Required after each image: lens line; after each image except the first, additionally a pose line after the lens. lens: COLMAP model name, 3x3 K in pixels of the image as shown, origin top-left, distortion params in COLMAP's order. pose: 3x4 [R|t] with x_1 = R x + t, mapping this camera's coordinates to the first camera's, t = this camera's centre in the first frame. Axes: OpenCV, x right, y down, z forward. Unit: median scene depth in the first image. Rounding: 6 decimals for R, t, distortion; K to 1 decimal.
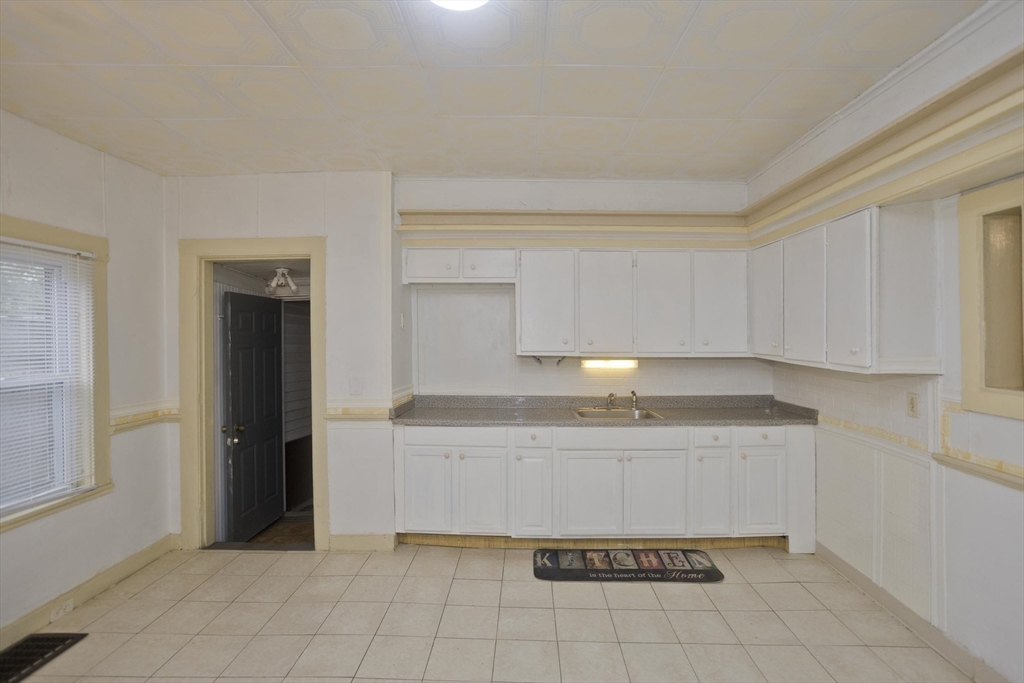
lens RADIAL K [[504.4, 0, 524.6], [0, 504.4, 338.3], [0, 0, 1]] dist [-0.037603, 0.022861]
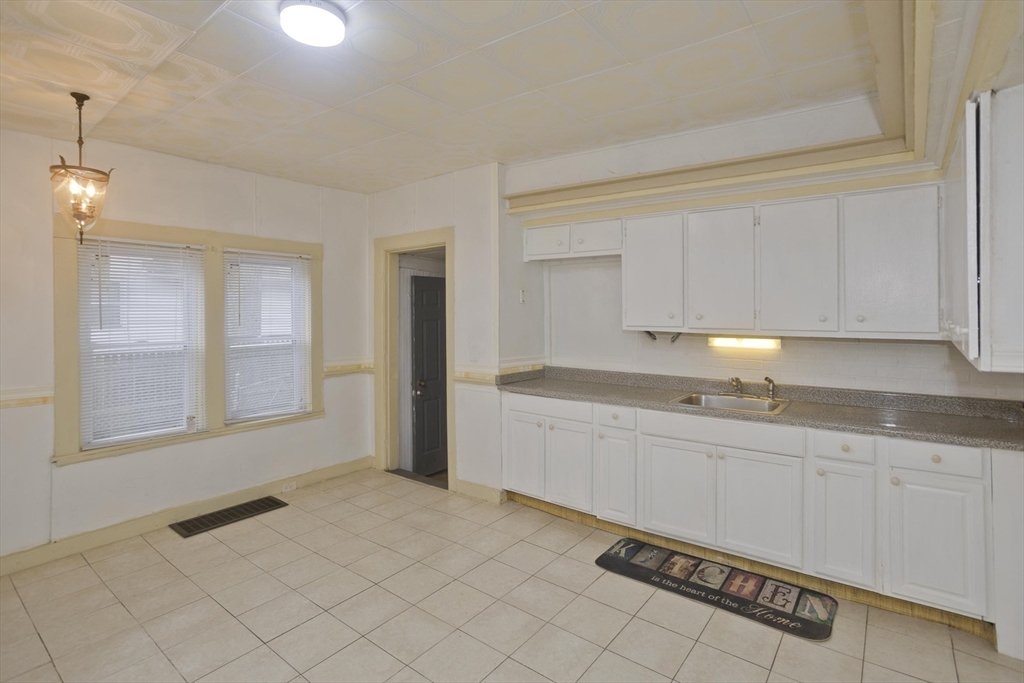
lens RADIAL K [[504.4, 0, 496.1], [0, 504.4, 307.8], [0, 0, 1]] dist [-0.037603, 0.022861]
pose [[0.800551, -0.004235, -0.599250, 0.399085], [-0.000274, 0.999972, -0.007432, -0.001193], [0.599265, 0.006114, 0.800528, 0.106461]]
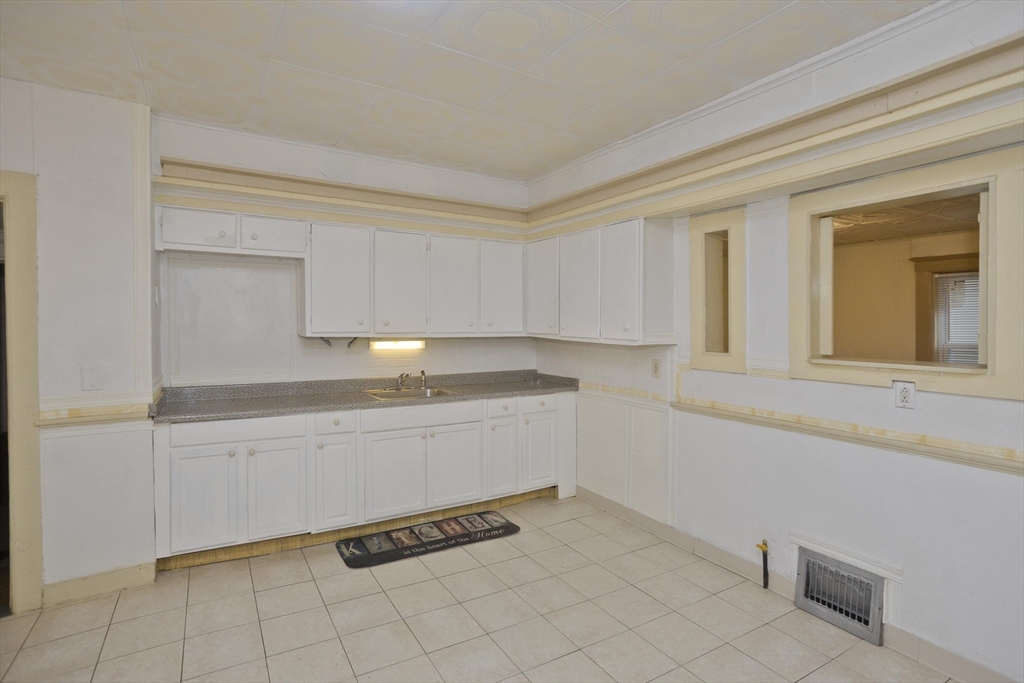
lens RADIAL K [[504.4, 0, 518.5], [0, 504.4, 327.8], [0, 0, 1]] dist [-0.037603, 0.022861]
pose [[0.853044, -0.001176, 0.521837, -0.179199], [-0.002103, 0.999982, 0.005692, 0.012347], [-0.521834, -0.005953, 0.853026, 0.021113]]
